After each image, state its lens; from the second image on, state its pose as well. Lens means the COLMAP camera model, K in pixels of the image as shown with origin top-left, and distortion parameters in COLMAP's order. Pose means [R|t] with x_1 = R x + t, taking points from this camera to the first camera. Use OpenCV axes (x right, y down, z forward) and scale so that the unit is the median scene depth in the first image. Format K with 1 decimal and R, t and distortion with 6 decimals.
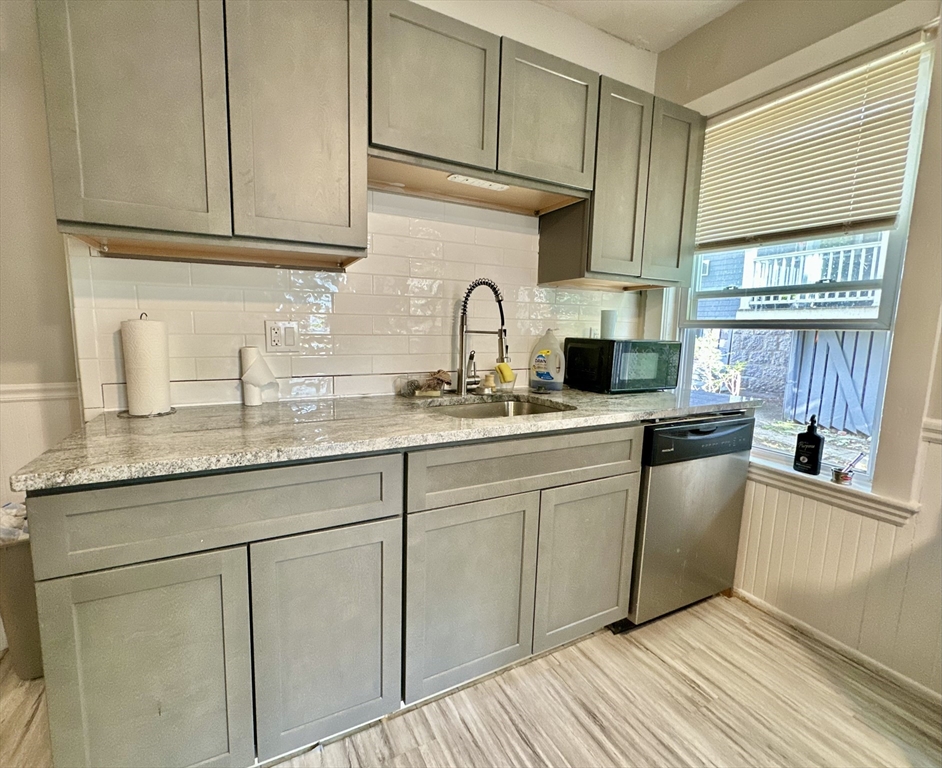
lens RADIAL K [[417.7, 0, 426.9], [0, 417.7, 384.9], [0, 0, 1]] dist [-0.005212, -0.000645]
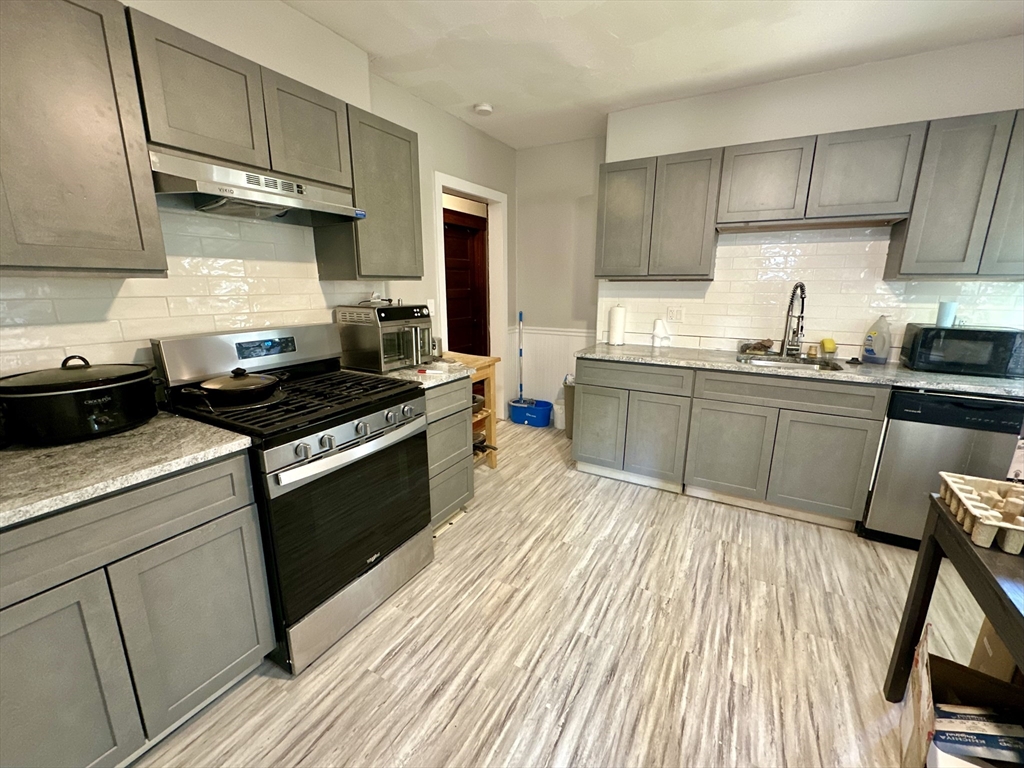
lens RADIAL K [[425.4, 0, 512.0], [0, 425.4, 384.0], [0, 0, 1]] dist [-0.002271, -0.000029]
pose [[0.584942, 0.171217, -0.792797, 0.934008], [-0.102633, 0.985233, 0.137051, 0.014416], [0.804555, 0.001201, 0.593876, -0.918027]]
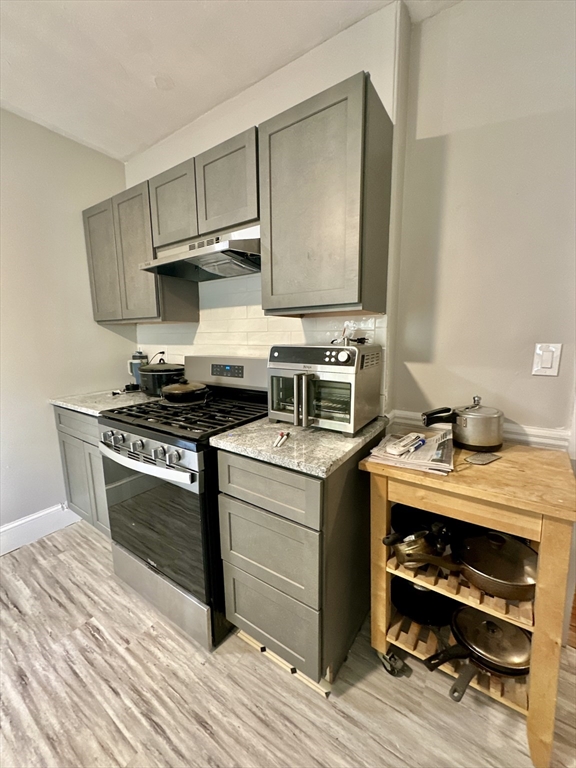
lens RADIAL K [[306.7, 0, 288.0], [0, 306.7, 384.0], [0, 0, 1]] dist [-0.002358, 0.000400]
pose [[-0.854997, 0.070676, -0.513795, -0.108729], [-0.076218, 0.962792, 0.259271, -0.127606], [0.513002, 0.260836, -0.817798, 0.387979]]
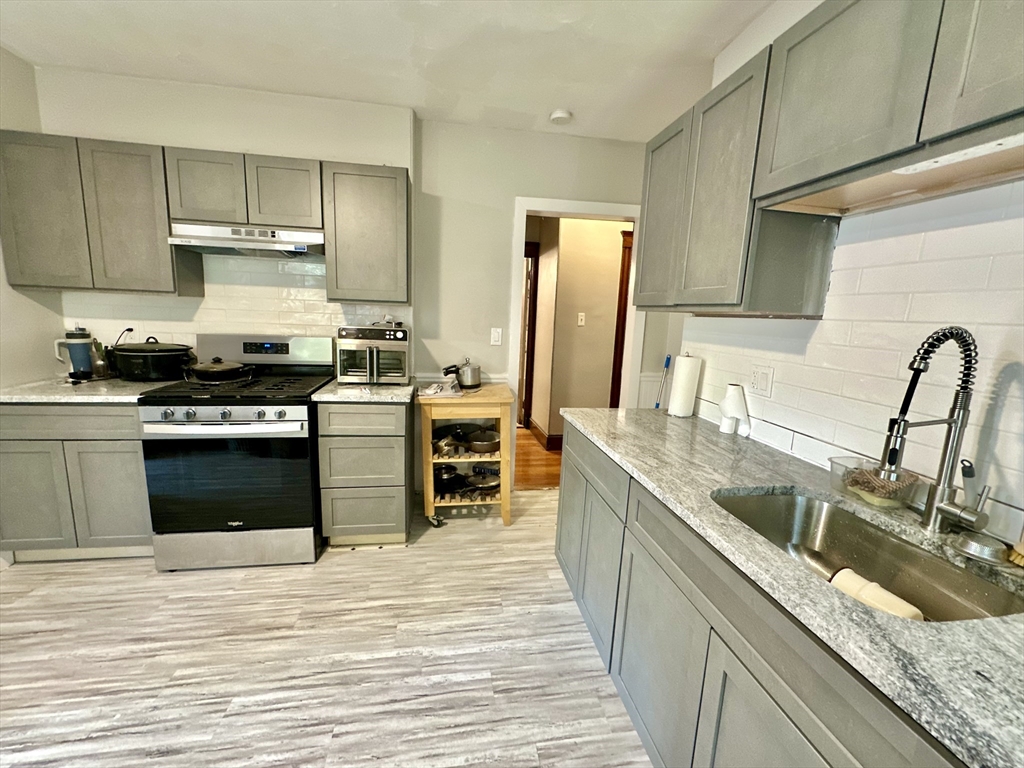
lens RADIAL K [[425.4, 0, 512.0], [0, 425.4, 384.0], [0, 0, 1]] dist [-0.002271, -0.000029]
pose [[-0.267798, 0.133734, -0.954149, 0.916553], [-0.174548, 0.967199, 0.184553, -0.207987], [0.947532, 0.215968, -0.235671, 0.683240]]
